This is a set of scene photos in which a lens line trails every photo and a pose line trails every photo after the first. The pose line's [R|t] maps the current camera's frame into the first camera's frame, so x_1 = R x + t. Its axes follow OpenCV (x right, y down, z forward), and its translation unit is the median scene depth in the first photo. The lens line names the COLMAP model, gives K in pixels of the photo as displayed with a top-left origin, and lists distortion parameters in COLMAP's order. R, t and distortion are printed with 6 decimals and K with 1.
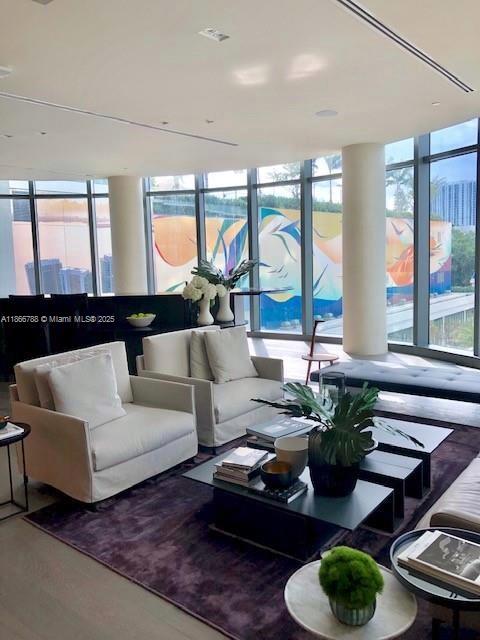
lens RADIAL K [[536.7, 0, 239.9], [0, 536.7, 319.3], [0, 0, 1]] dist [0.013258, -0.000879]
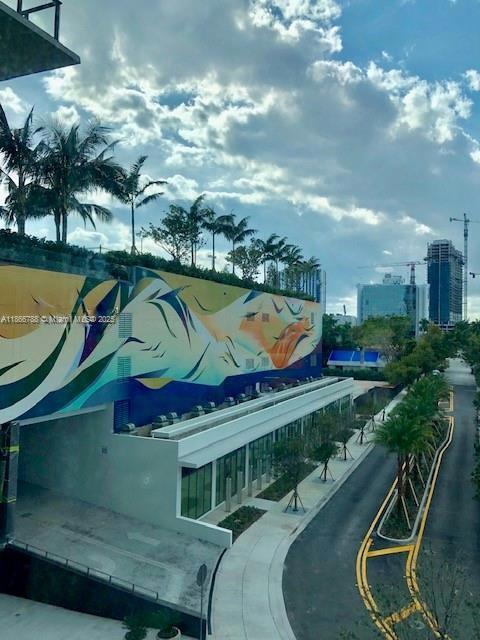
lens RADIAL K [[536.7, 0, 239.9], [0, 536.7, 318.8], [0, 0, 1]] dist [0.013258, -0.000879]
pose [[0.963059, 0.053046, 0.264015, -0.016109], [-0.015807, 0.989852, -0.141223, -0.025367], [-0.268827, 0.131833, 0.954124, 0.217670]]
